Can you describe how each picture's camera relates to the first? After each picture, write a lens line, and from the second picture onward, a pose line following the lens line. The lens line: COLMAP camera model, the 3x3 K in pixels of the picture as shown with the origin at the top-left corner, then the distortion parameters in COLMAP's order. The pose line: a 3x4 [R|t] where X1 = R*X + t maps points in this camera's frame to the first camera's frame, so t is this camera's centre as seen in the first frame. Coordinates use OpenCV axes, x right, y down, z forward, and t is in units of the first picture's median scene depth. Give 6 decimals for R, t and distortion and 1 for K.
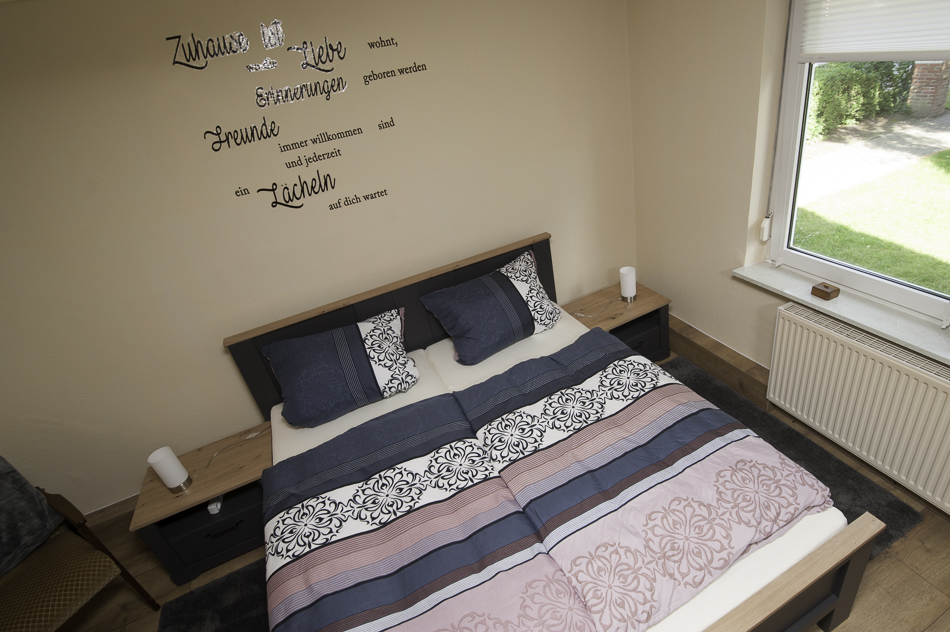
lens RADIAL K [[465.4, 0, 499.3], [0, 465.4, 296.3], [0, 0, 1]] dist [-0.010898, -0.000773]
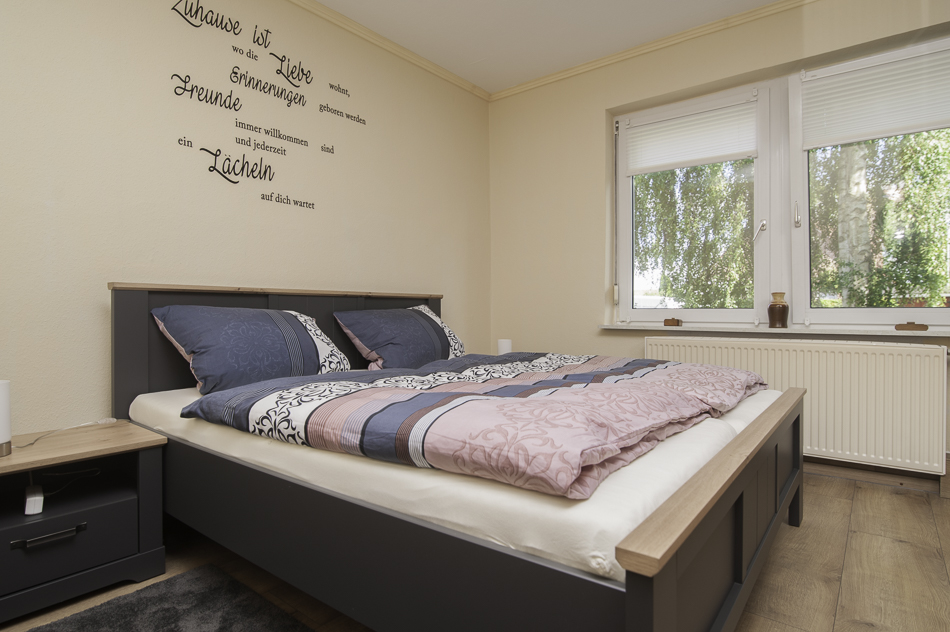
lens RADIAL K [[525.3, 0, 475.0], [0, 525.3, 316.0], [0, 0, 1]] dist [-0.006738, -0.000619]
pose [[0.877977, 0.157054, 0.452206, -0.452646], [0.088728, 0.874890, -0.476124, 0.609450], [-0.470408, 0.458150, 0.754198, 0.095661]]
